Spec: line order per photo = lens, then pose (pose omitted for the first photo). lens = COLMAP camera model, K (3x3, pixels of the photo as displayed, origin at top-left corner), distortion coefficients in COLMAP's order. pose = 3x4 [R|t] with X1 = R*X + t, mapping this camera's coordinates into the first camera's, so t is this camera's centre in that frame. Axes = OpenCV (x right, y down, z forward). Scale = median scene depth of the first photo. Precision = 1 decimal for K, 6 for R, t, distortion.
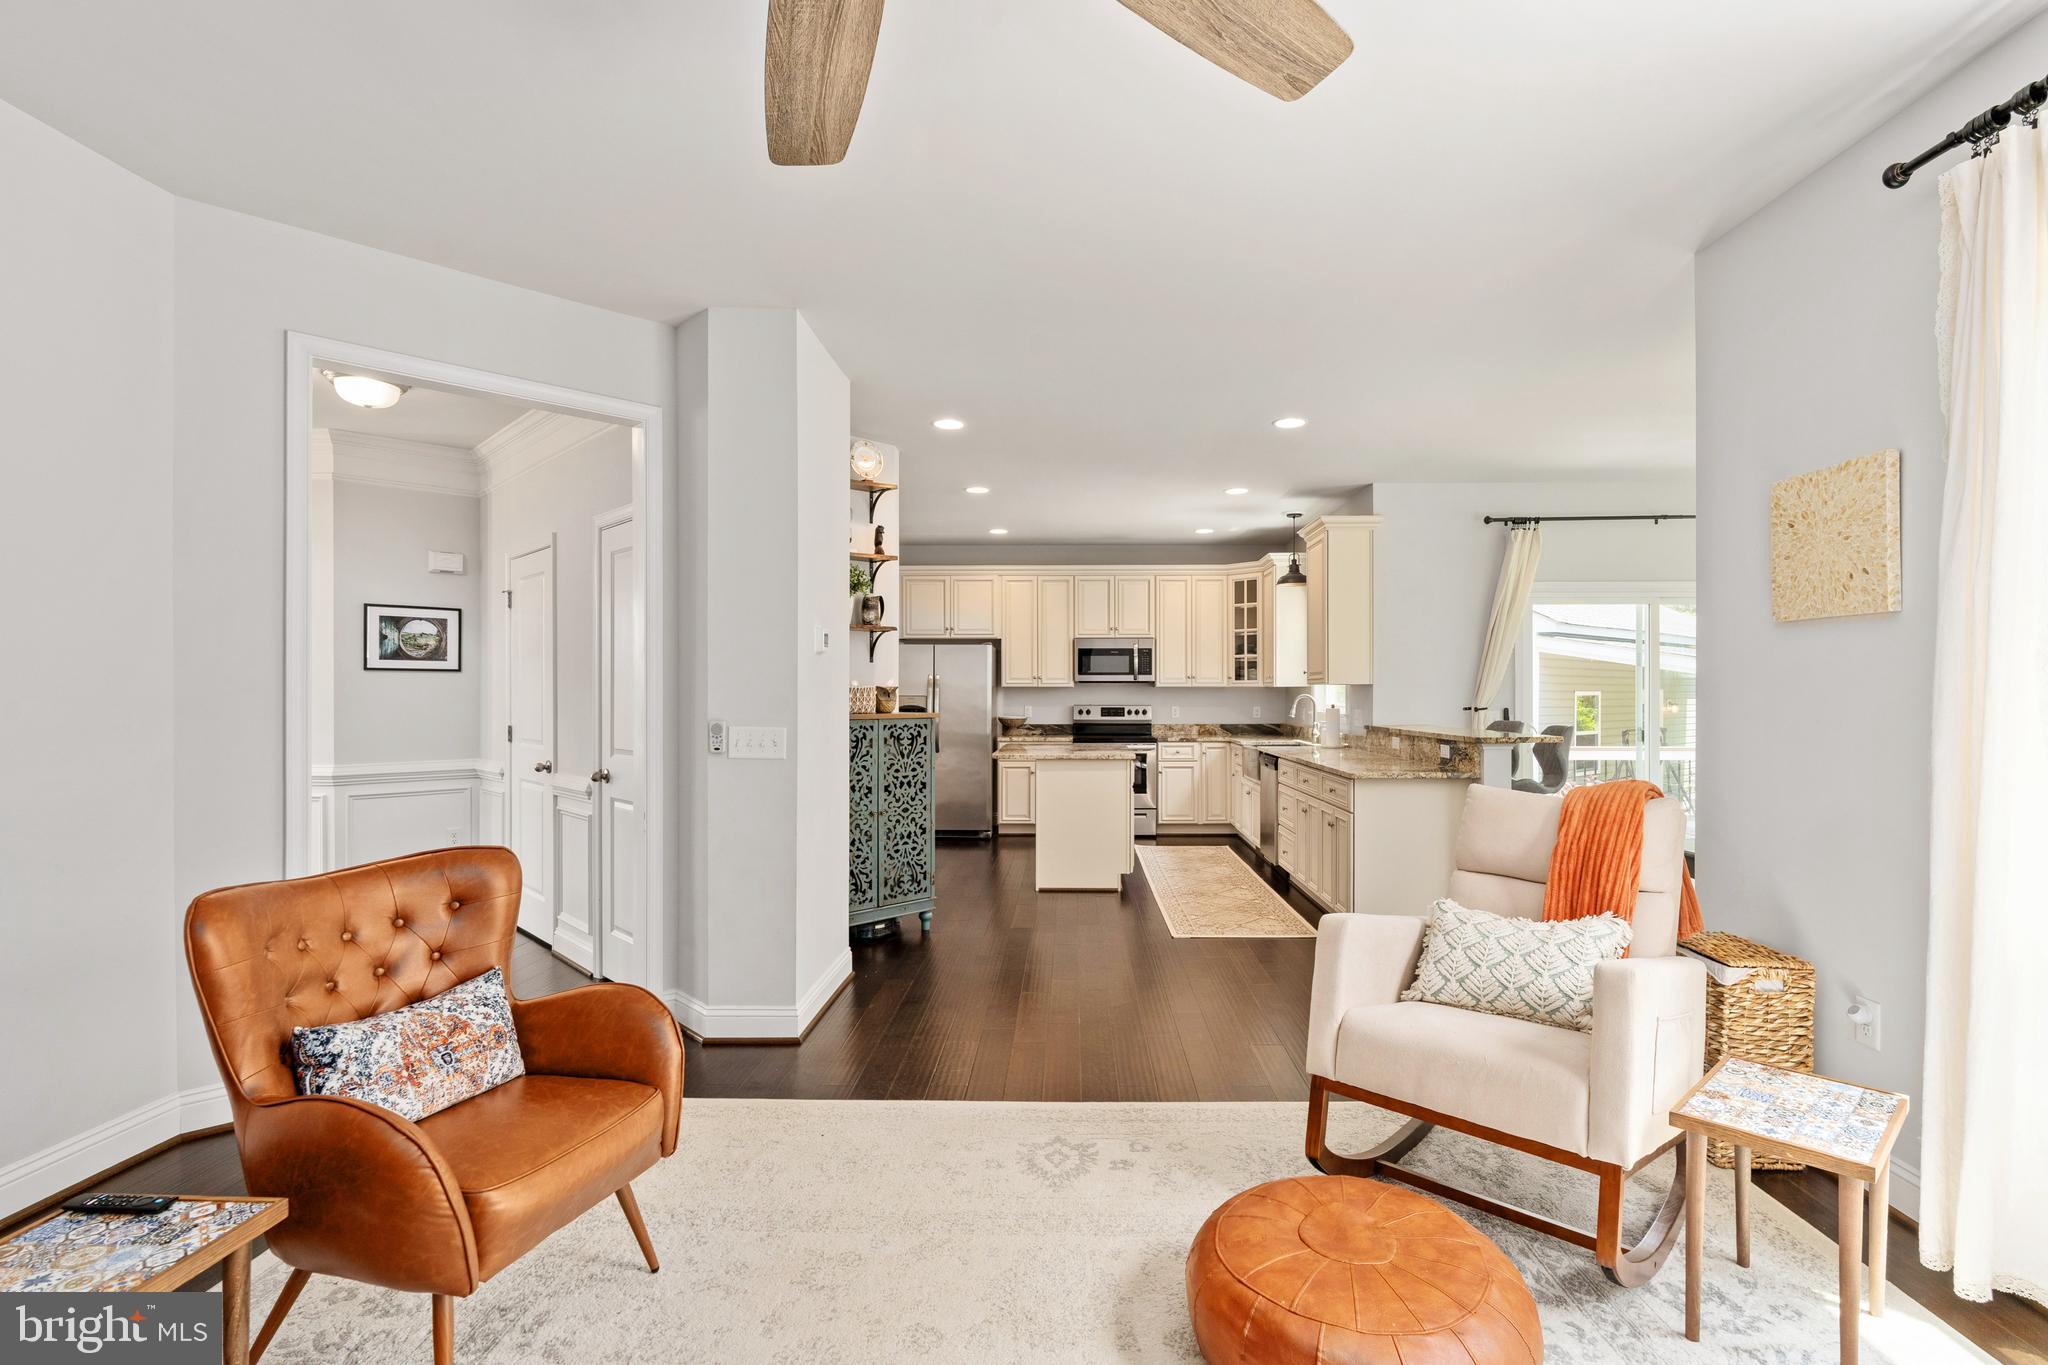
lens RADIAL K [[994.1, 0, 1056.2], [0, 994.1, 690.9], [0, 0, 1]] dist [-0.001533, 0.000795]
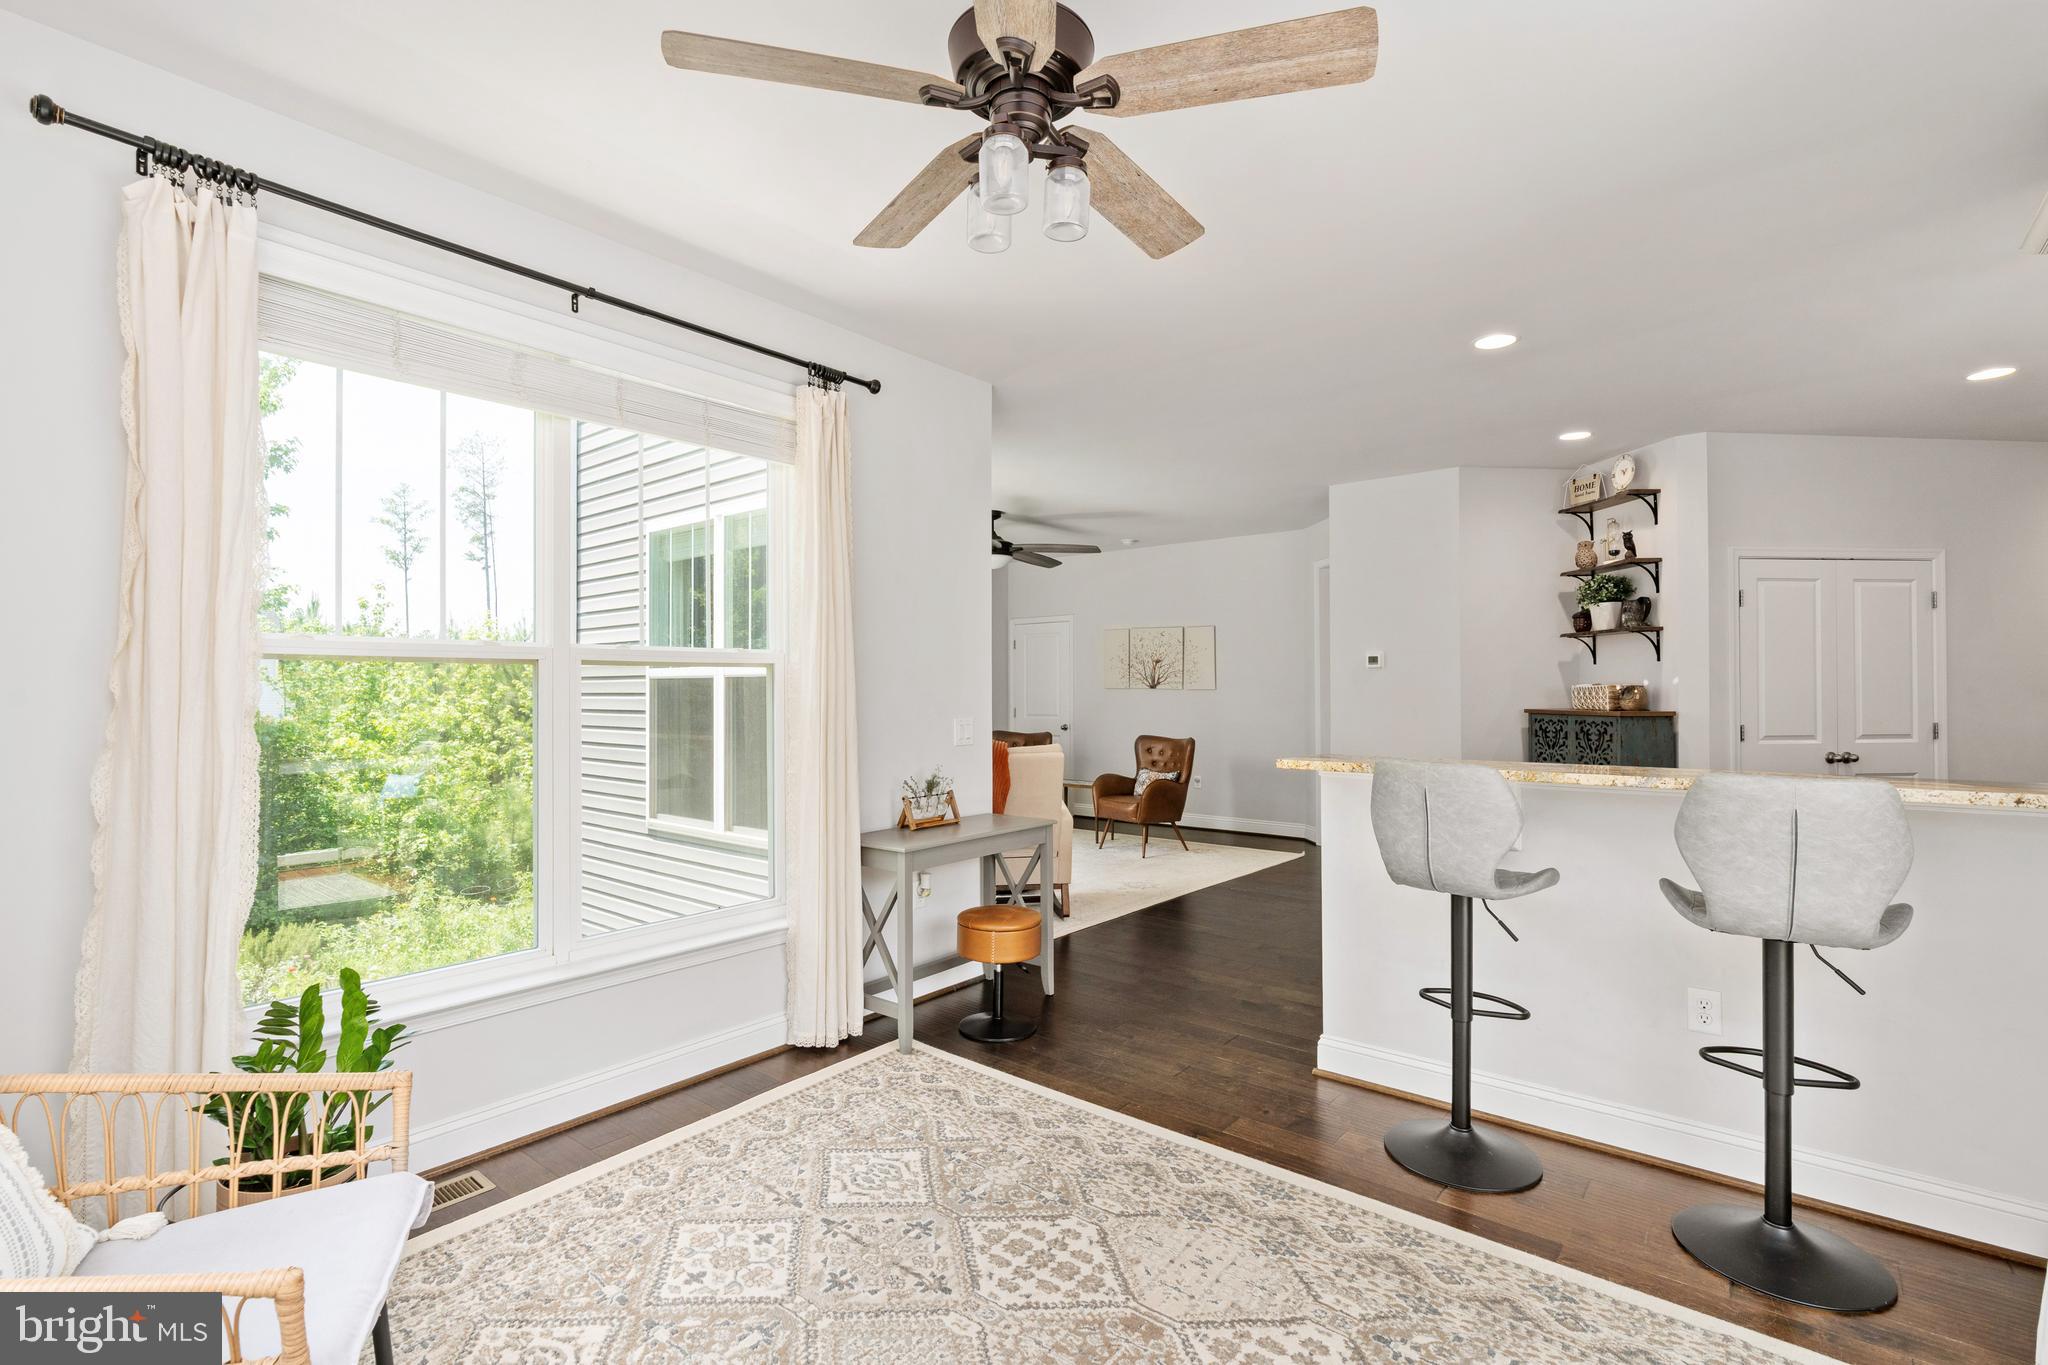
lens RADIAL K [[935.9, 0, 1017.7], [0, 935.9, 683.8], [0, 0, 1]] dist [-0.003799, -0.000374]
pose [[-0.624501, -0.004497, -0.781011, 0.953386], [0.003439, 0.999958, -0.008507, -0.000150], [0.781017, -0.007999, -0.624459, 1.072199]]
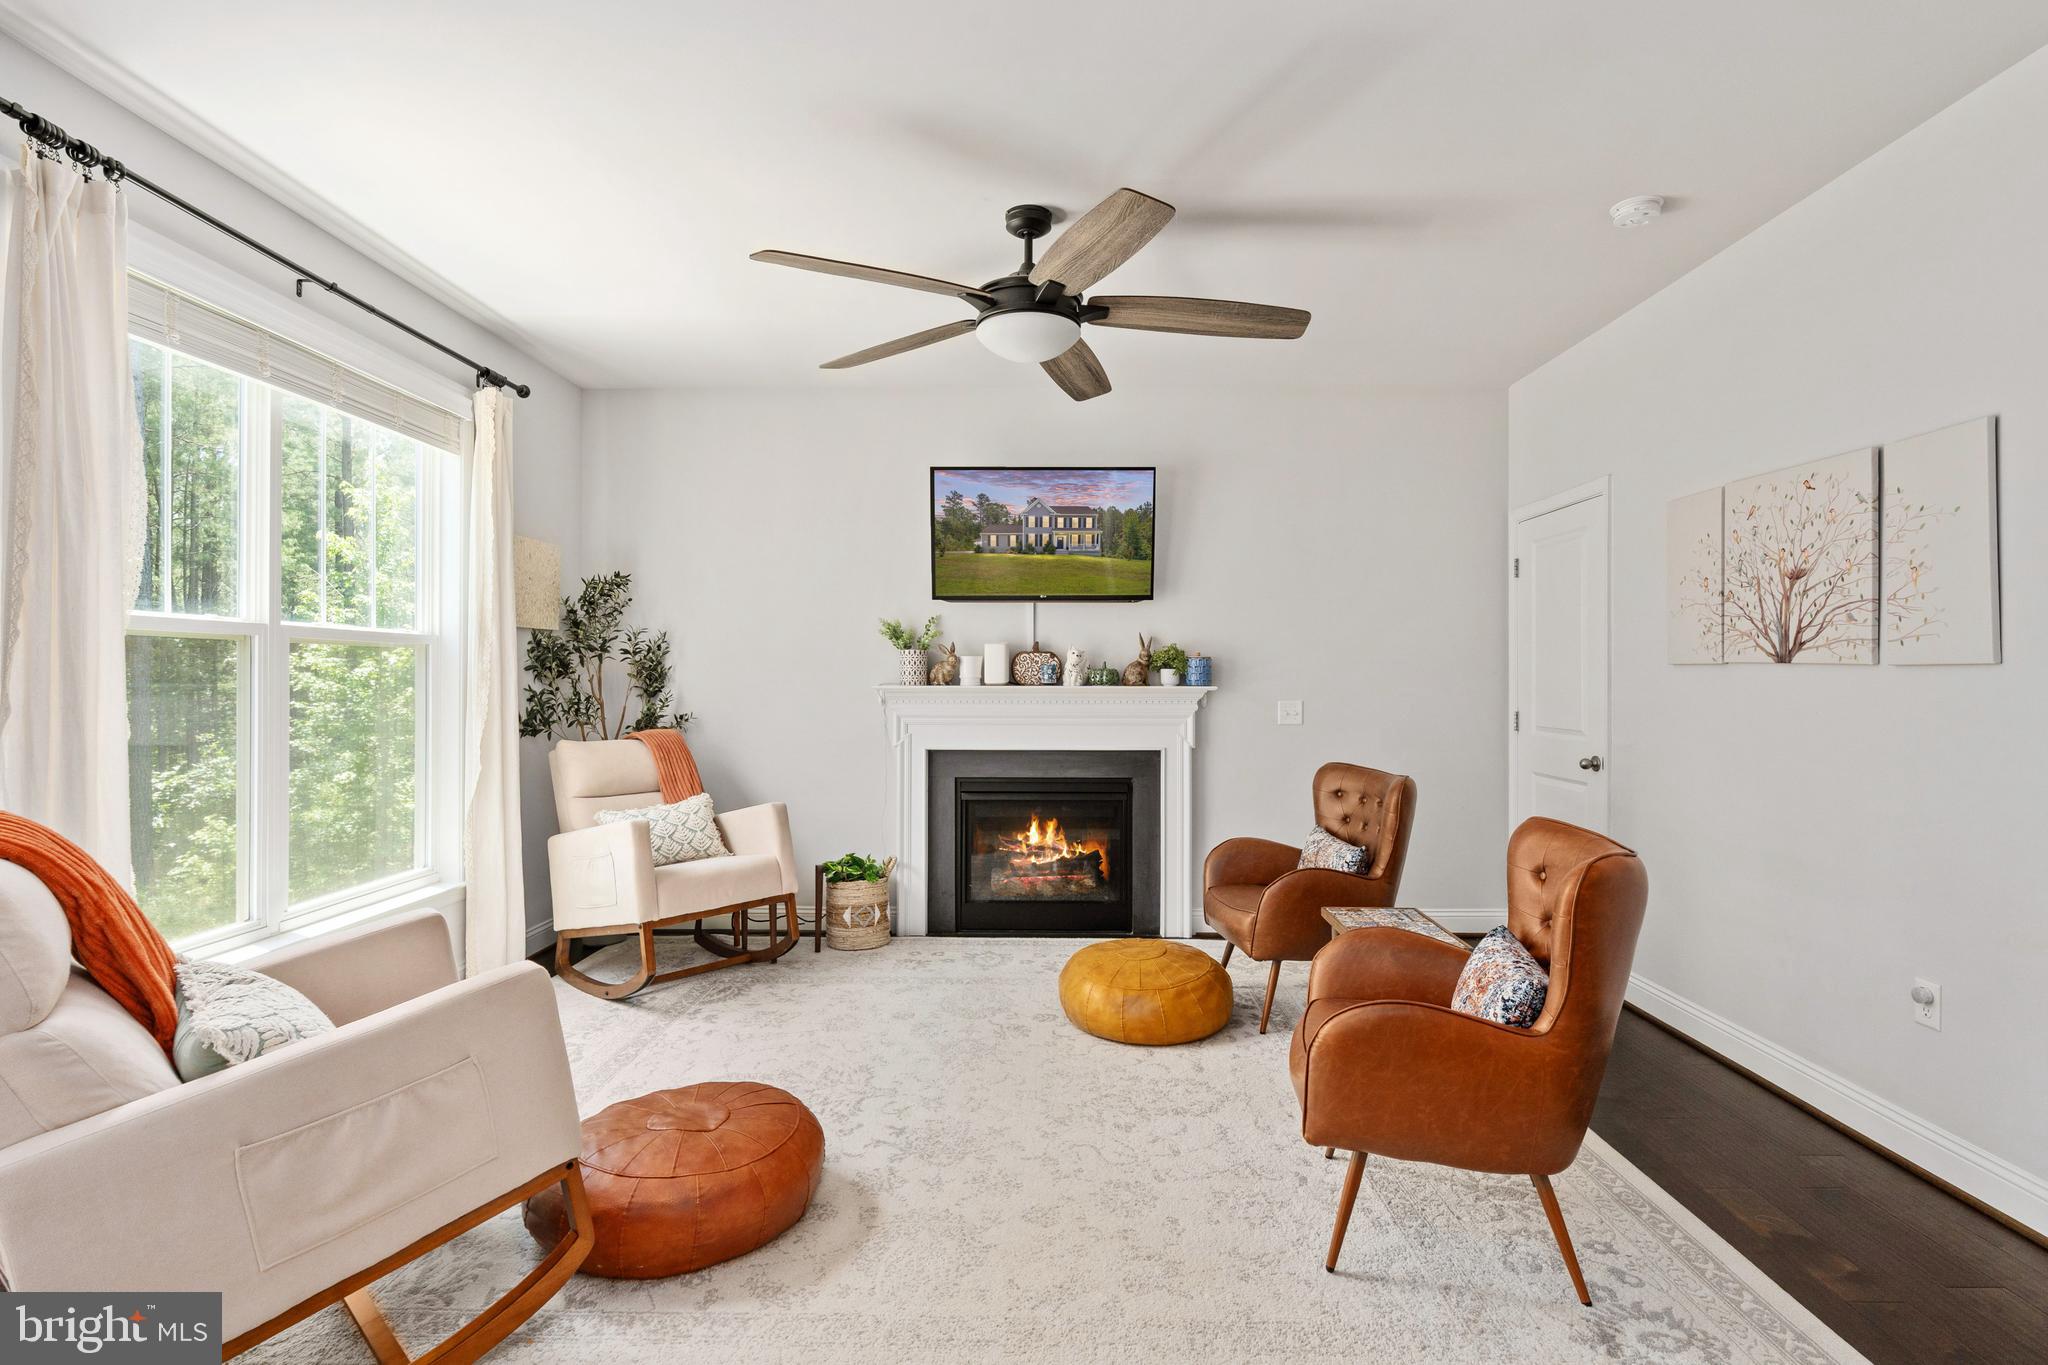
lens RADIAL K [[994.1, 0, 1056.2], [0, 994.1, 690.9], [0, 0, 1]] dist [-0.001533, 0.000795]
pose [[-0.999376, -0.005191, -0.034938, -0.054949], [-0.005668, 0.999892, 0.013548, 0.005118], [0.034864, 0.013738, -0.999298, 0.767055]]
